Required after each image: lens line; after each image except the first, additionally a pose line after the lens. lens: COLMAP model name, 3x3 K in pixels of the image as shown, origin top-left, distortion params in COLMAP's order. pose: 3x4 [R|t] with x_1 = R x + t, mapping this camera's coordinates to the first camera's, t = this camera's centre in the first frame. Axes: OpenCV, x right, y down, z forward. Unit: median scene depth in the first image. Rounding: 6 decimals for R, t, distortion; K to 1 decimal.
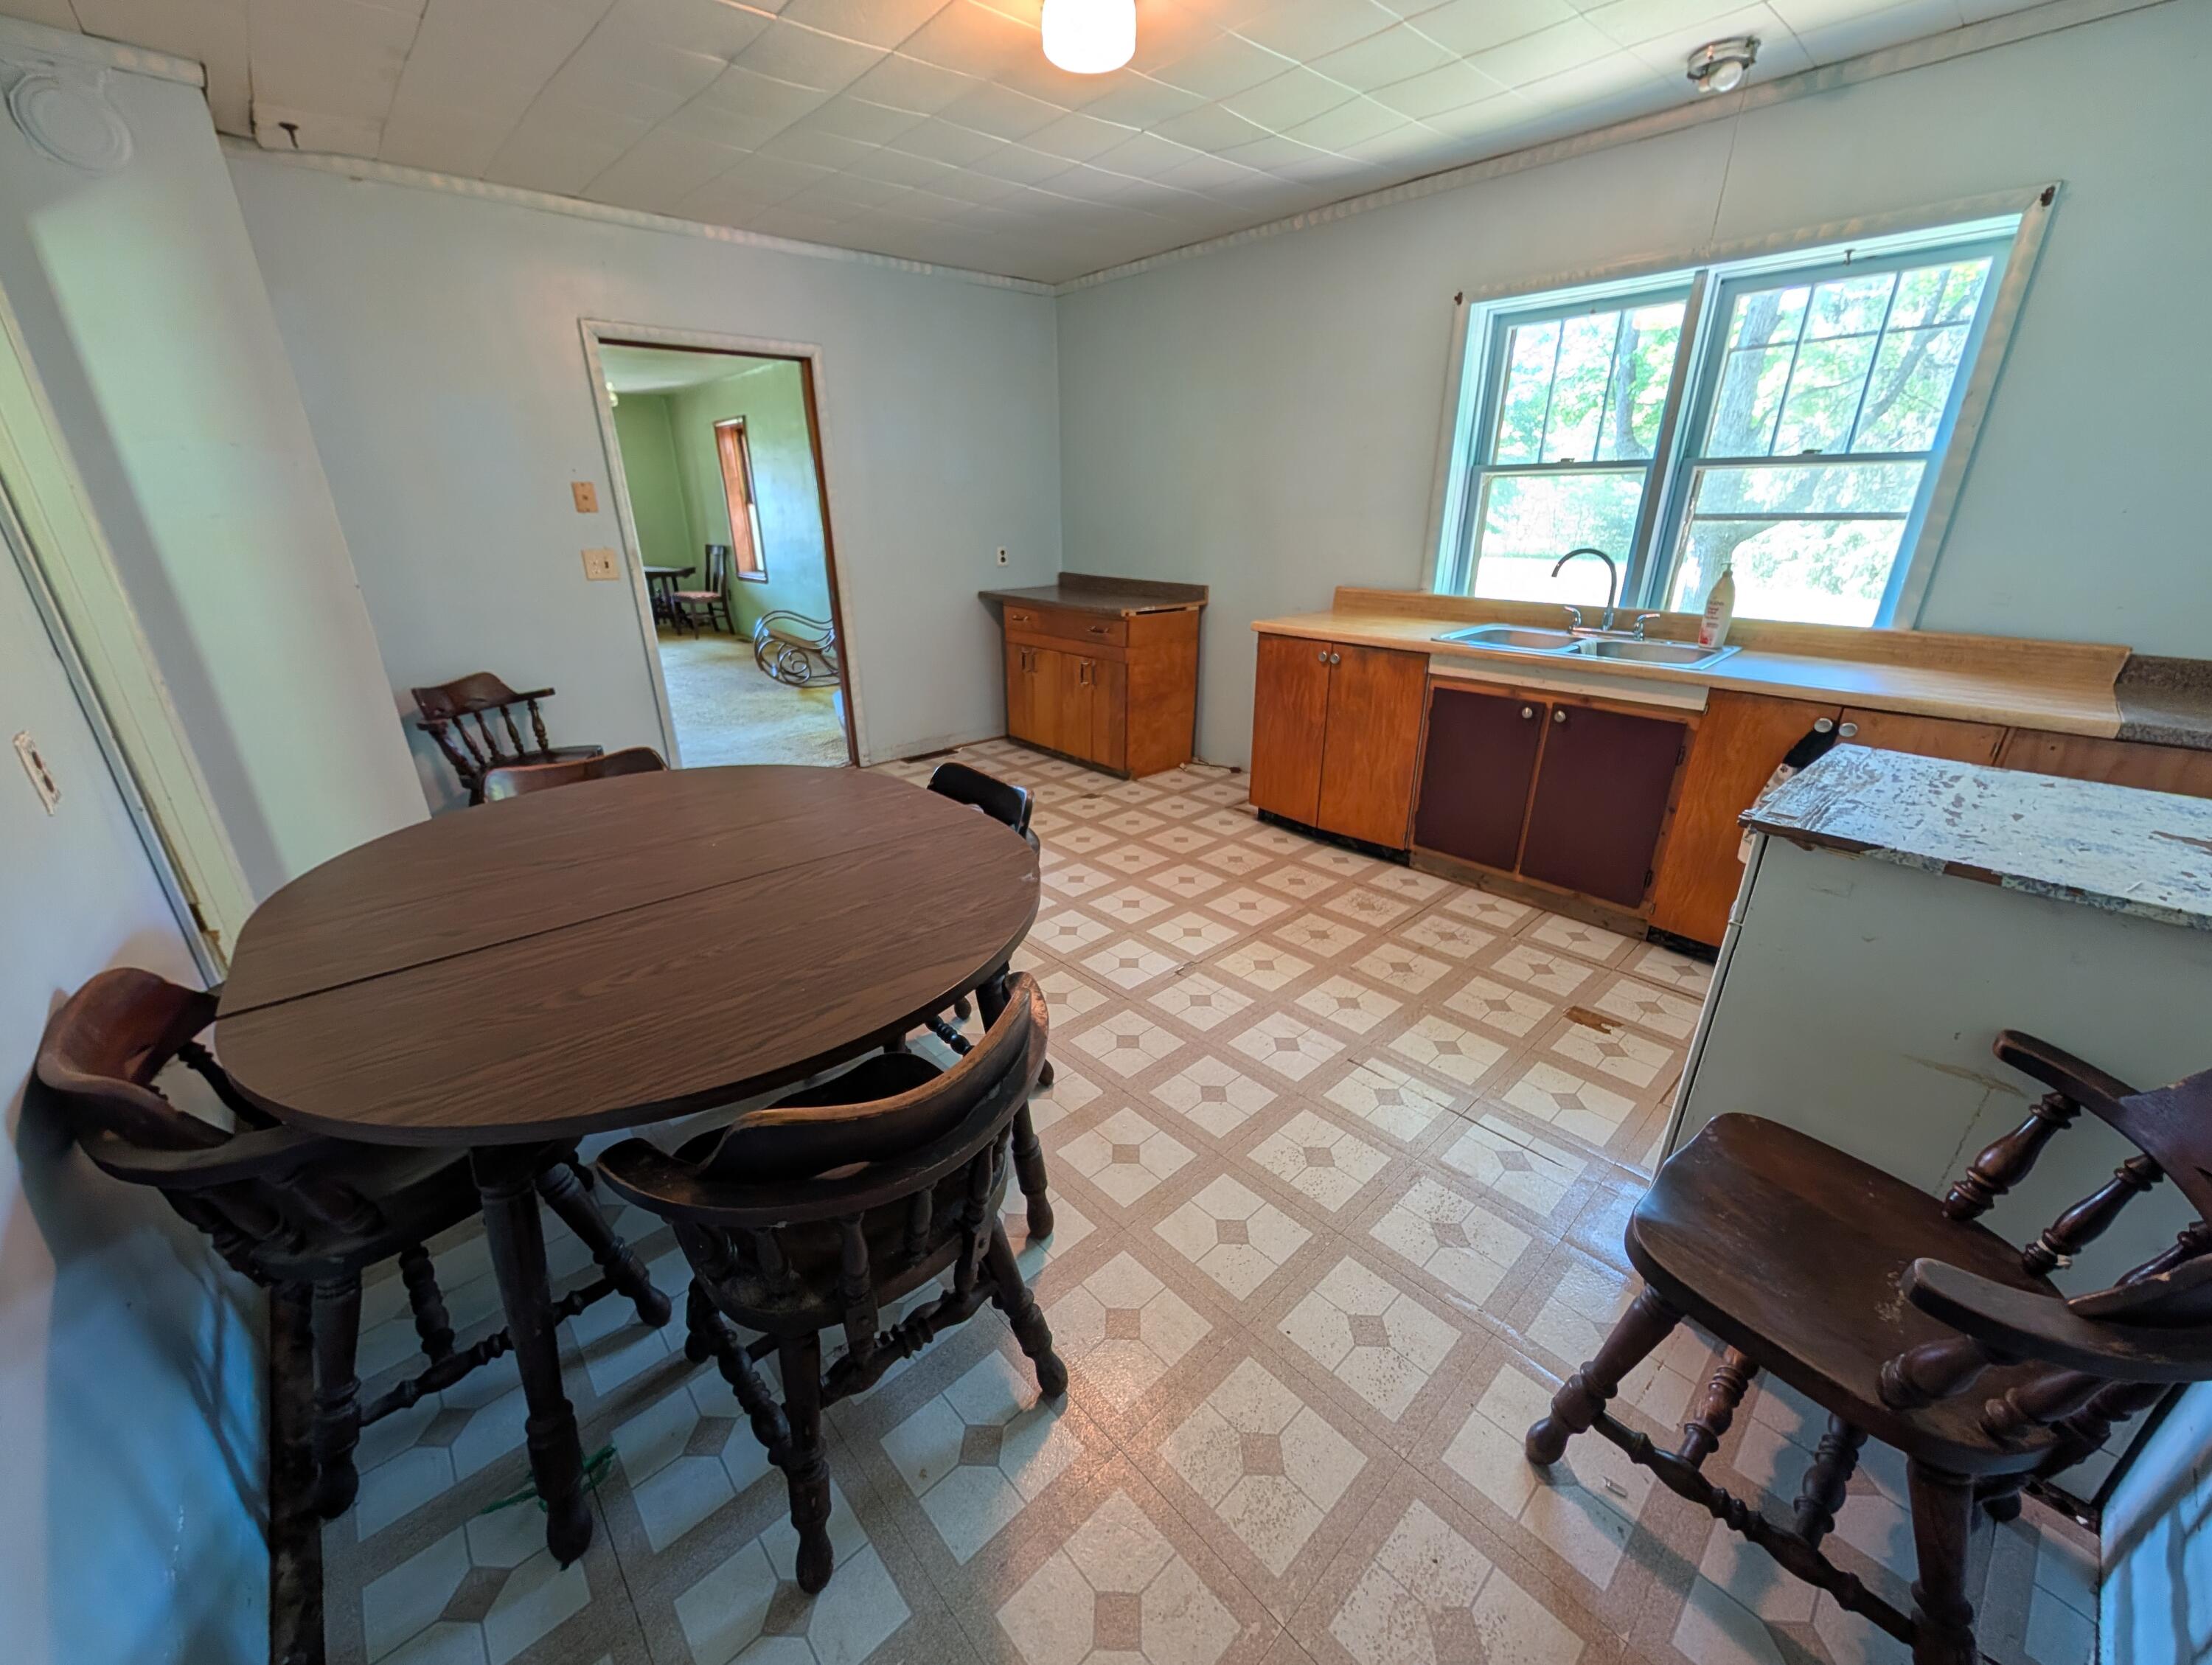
lens RADIAL K [[840.1, 0, 1120.8], [0, 840.1, 842.9], [0, 0, 1]] dist [-0.001529, 0.000181]
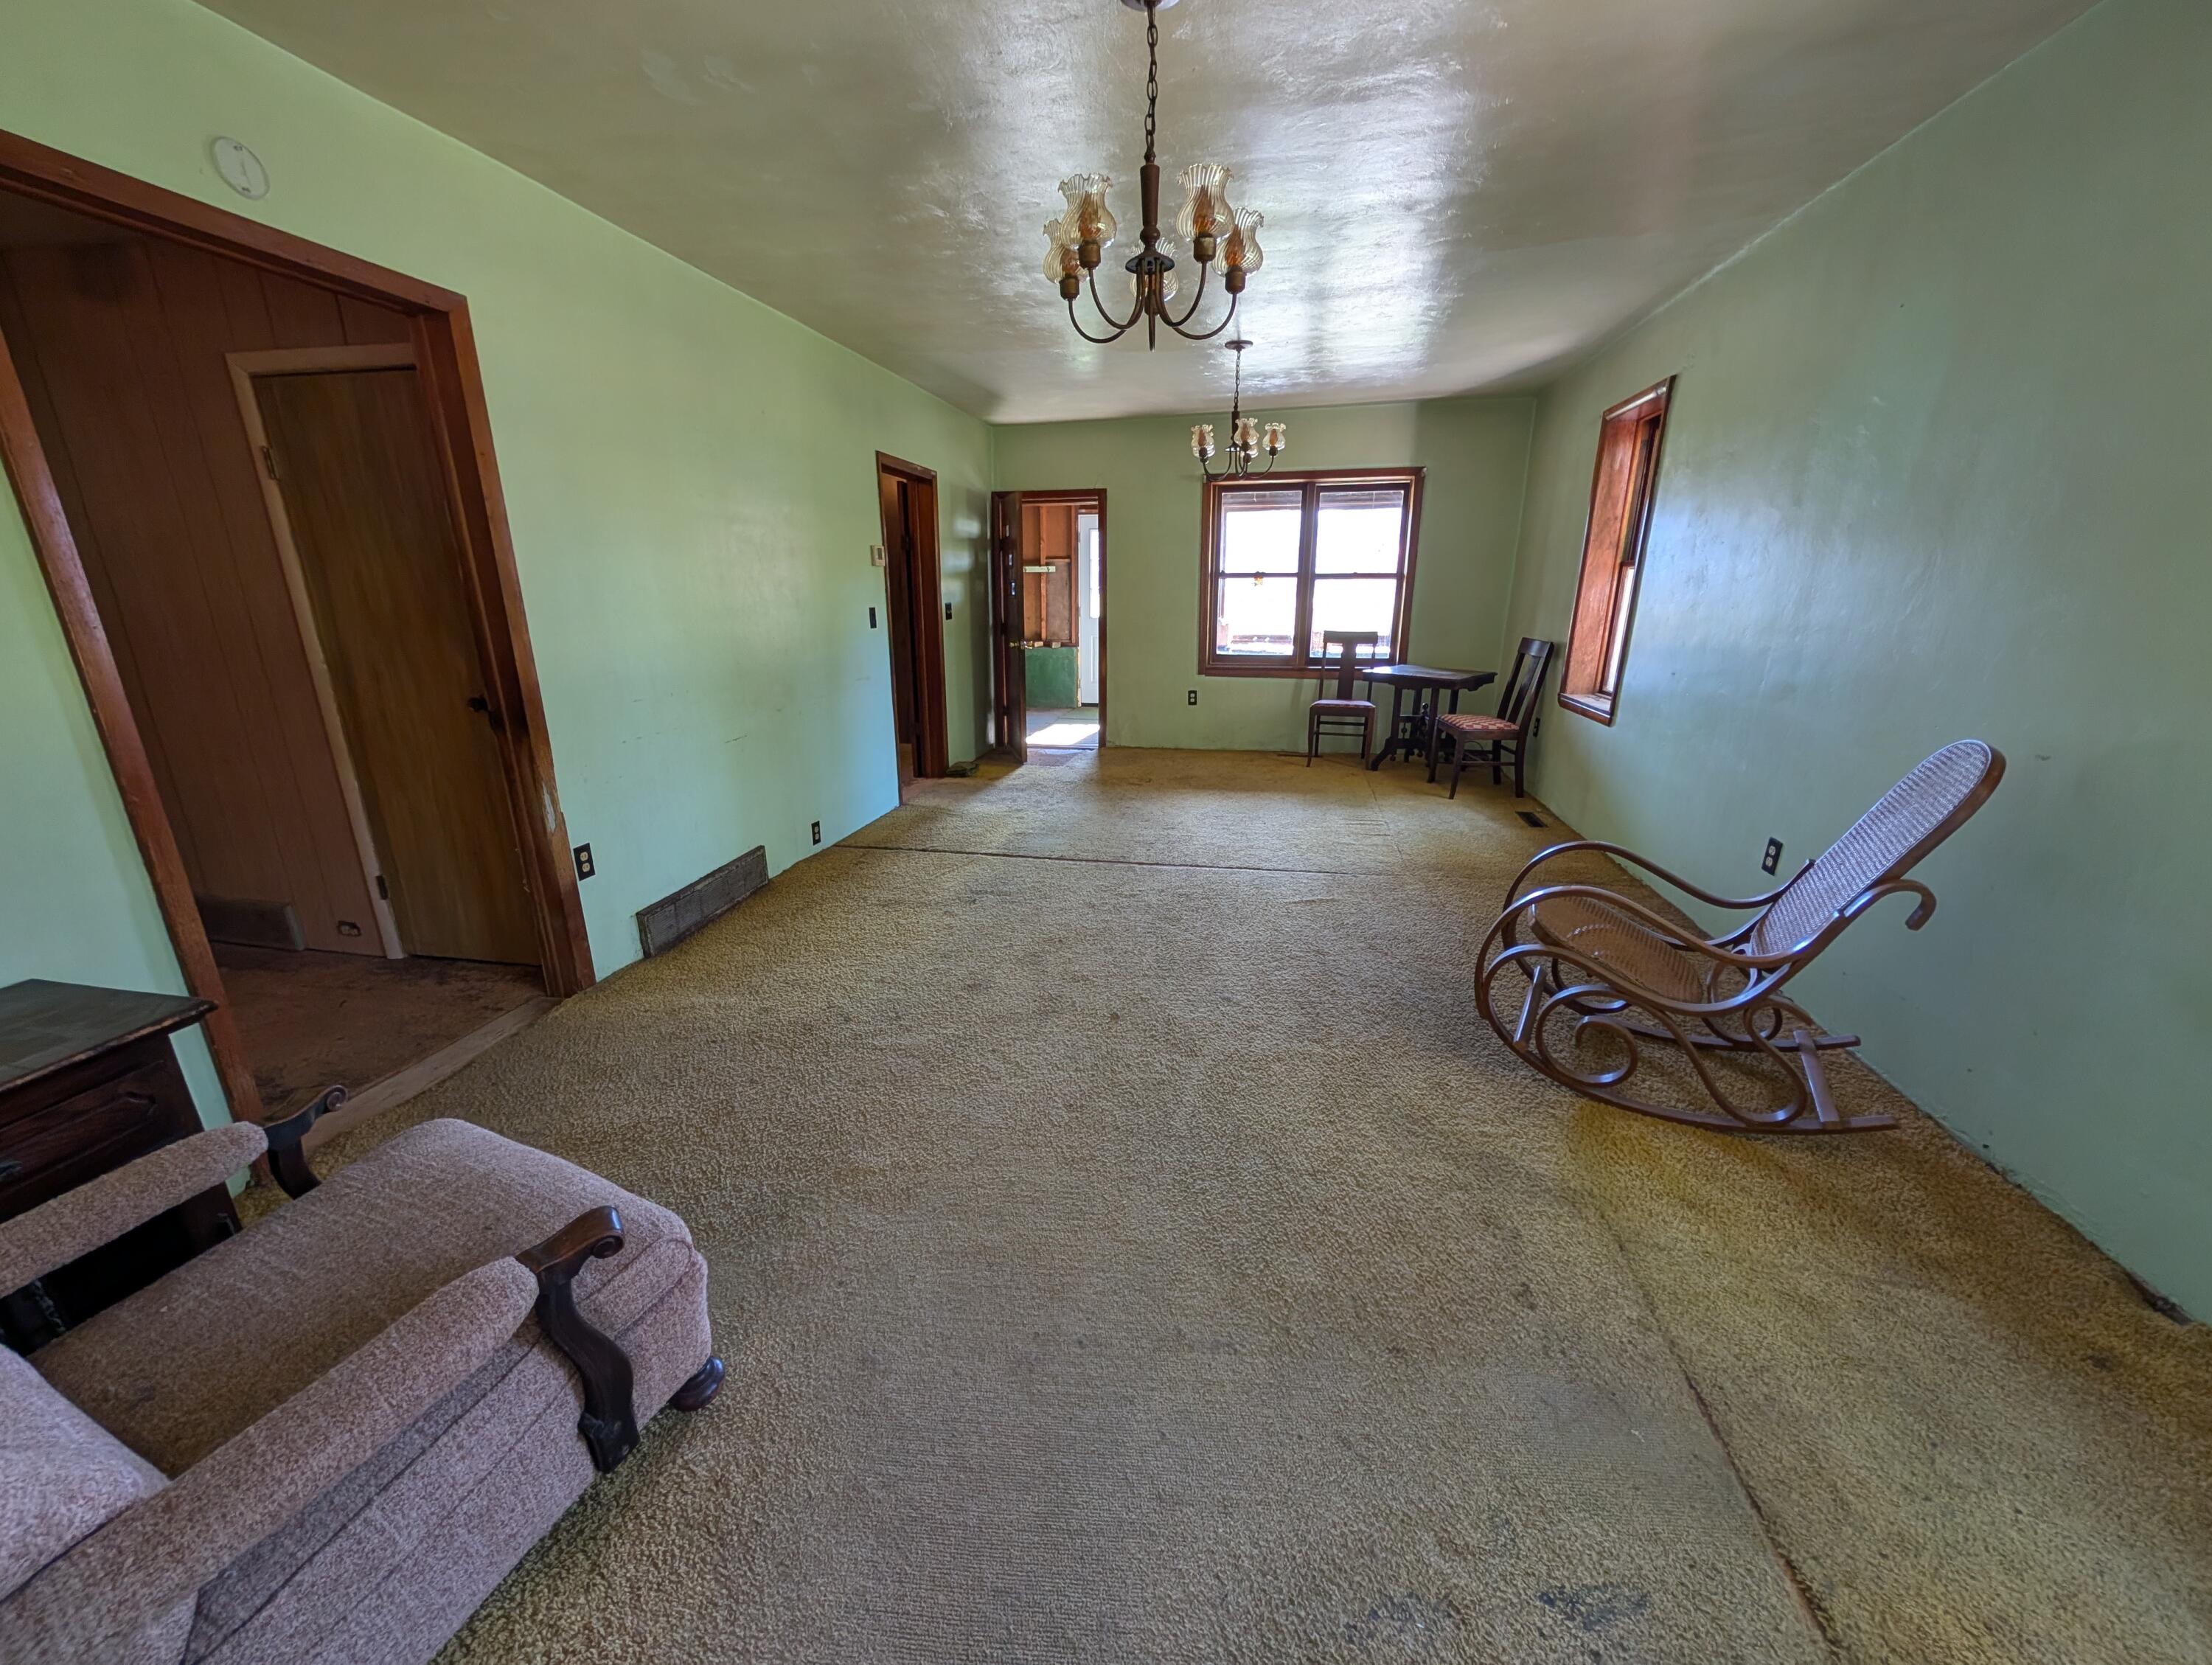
lens RADIAL K [[840.1, 0, 1094.6], [0, 840.1, 838.1], [0, 0, 1]] dist [-0.001529, 0.000181]
pose [[0.576884, 0.231335, -0.783383, -0.187227], [-0.295491, 0.953207, 0.063885, -0.178889], [0.761505, 0.194628, 0.618247, 0.458401]]
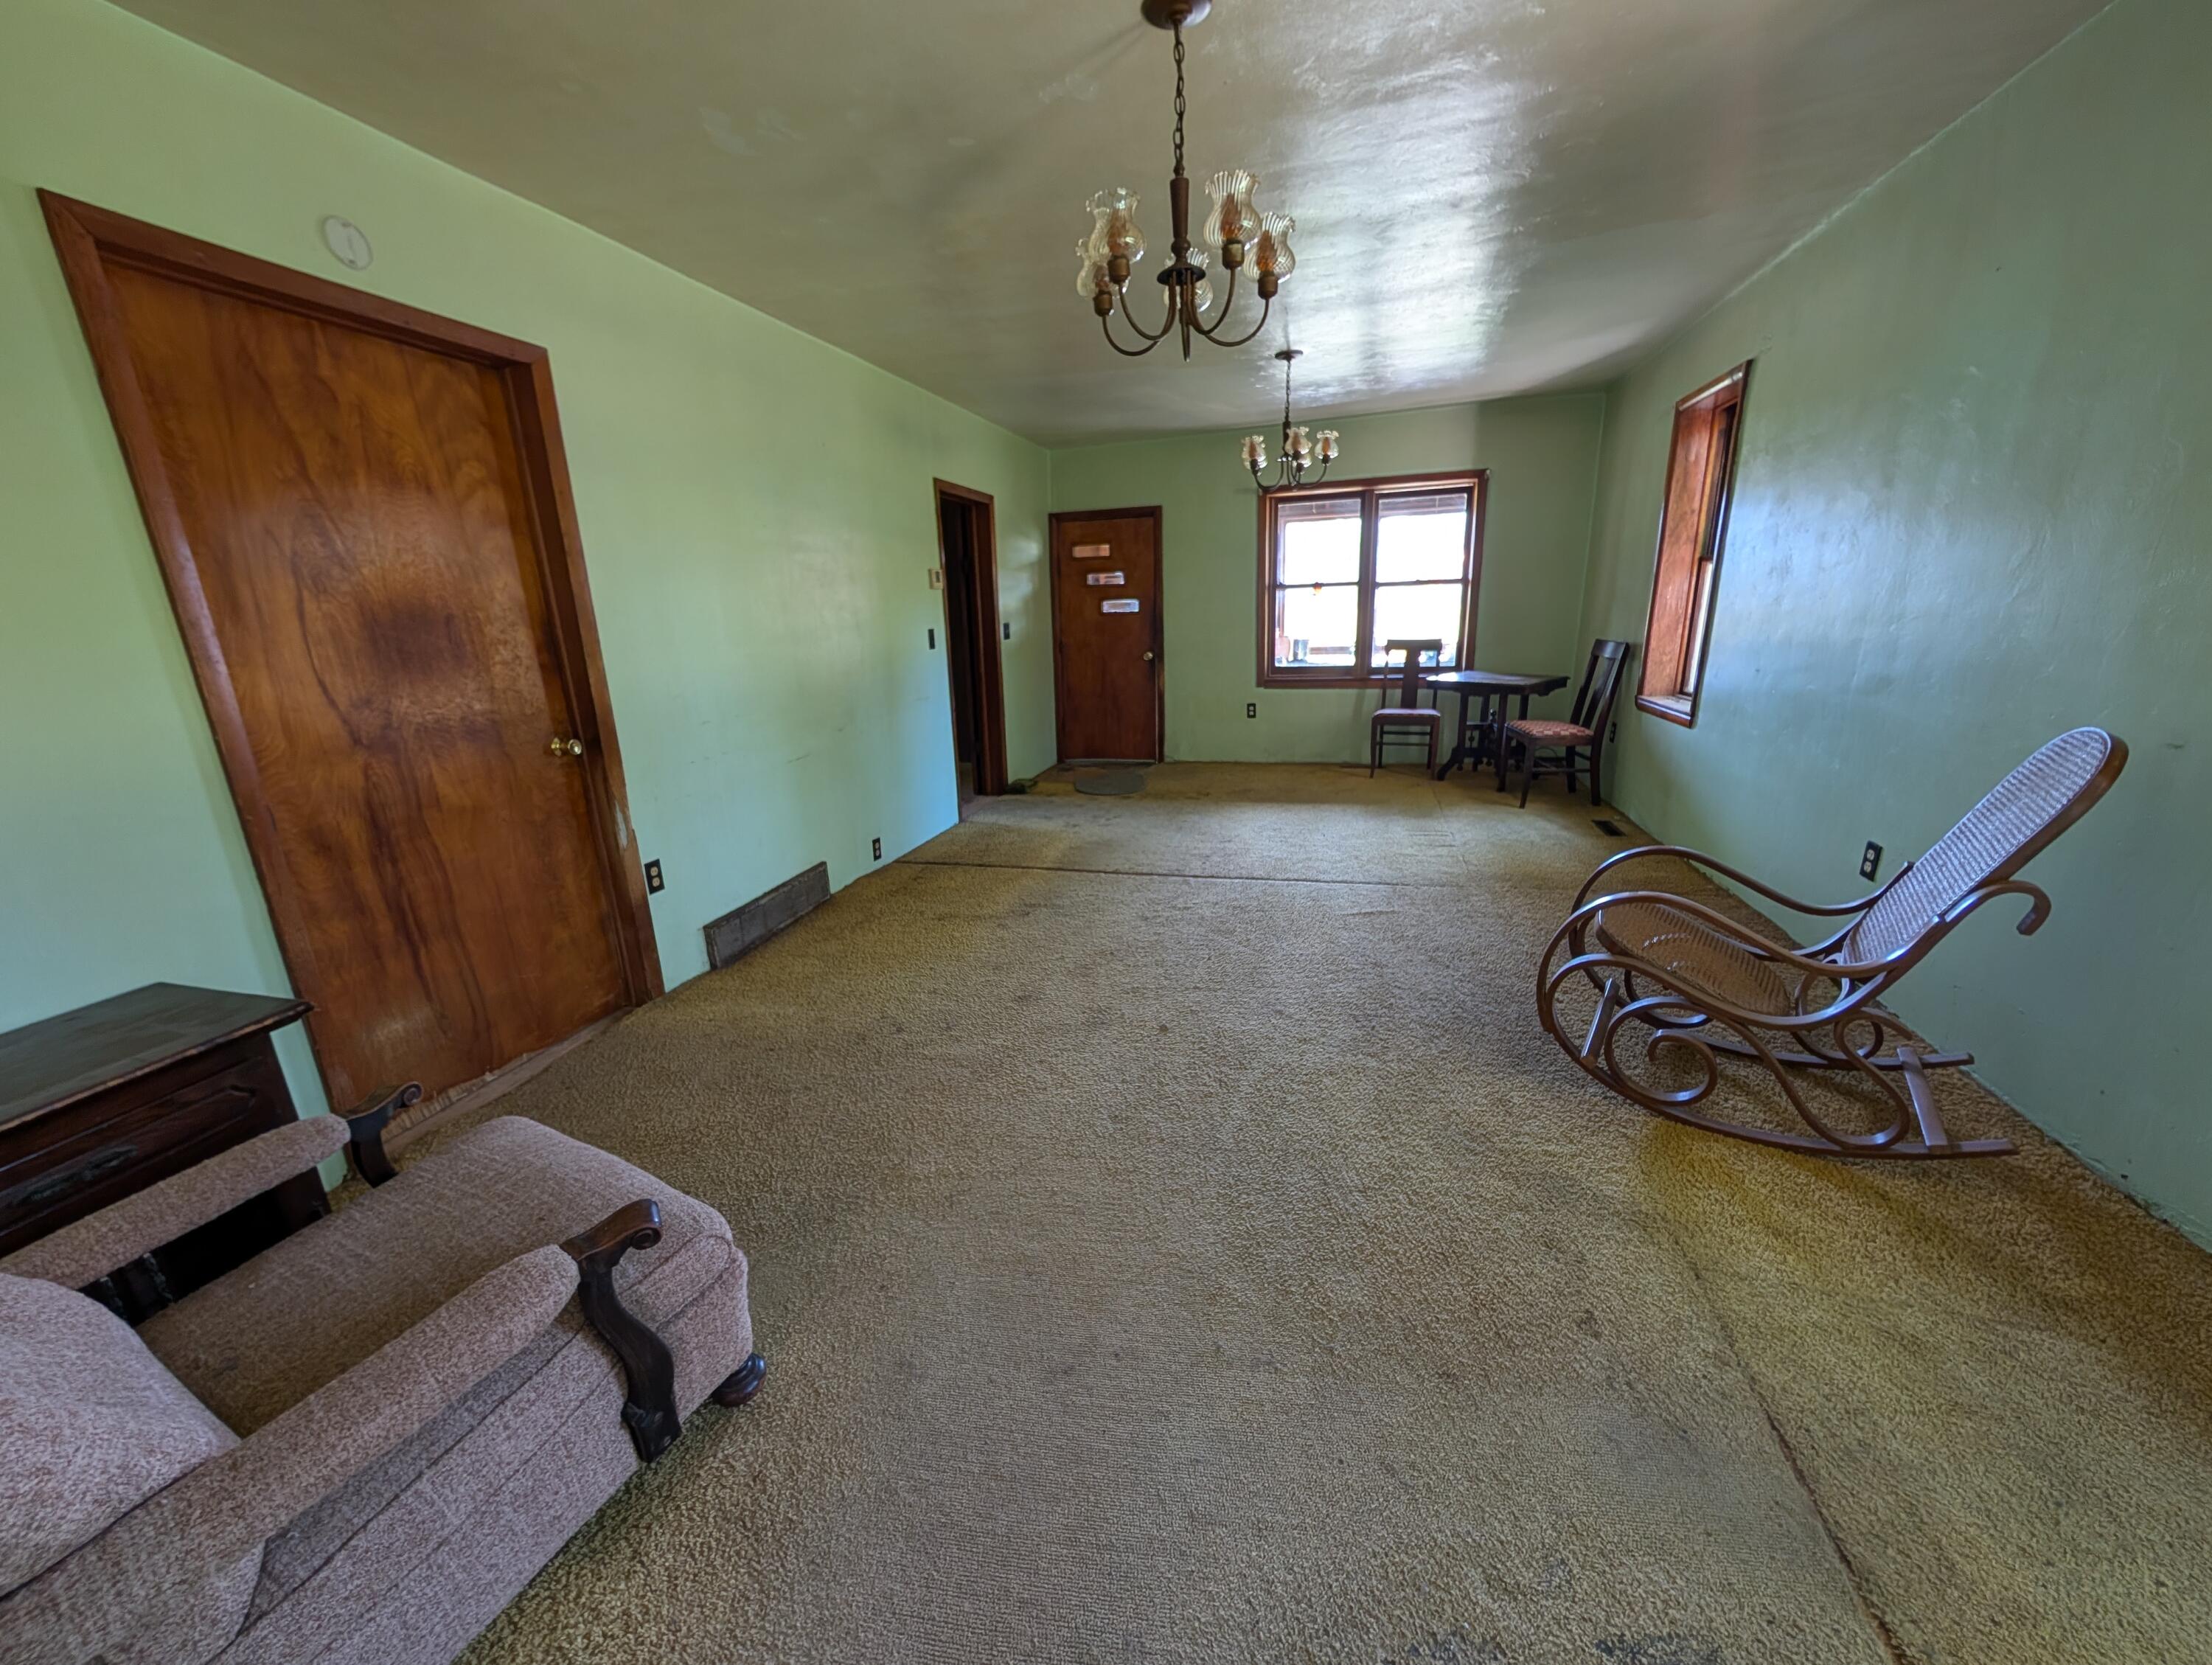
lens RADIAL K [[840.1, 0, 1093.9], [0, 840.1, 837.7], [0, 0, 1]] dist [-0.001529, 0.000181]
pose [[0.513595, 0.207580, -0.832545, -0.182897], [-0.280422, 0.957621, 0.065773, -0.178374], [0.810916, 0.199683, 0.550039, 0.464566]]
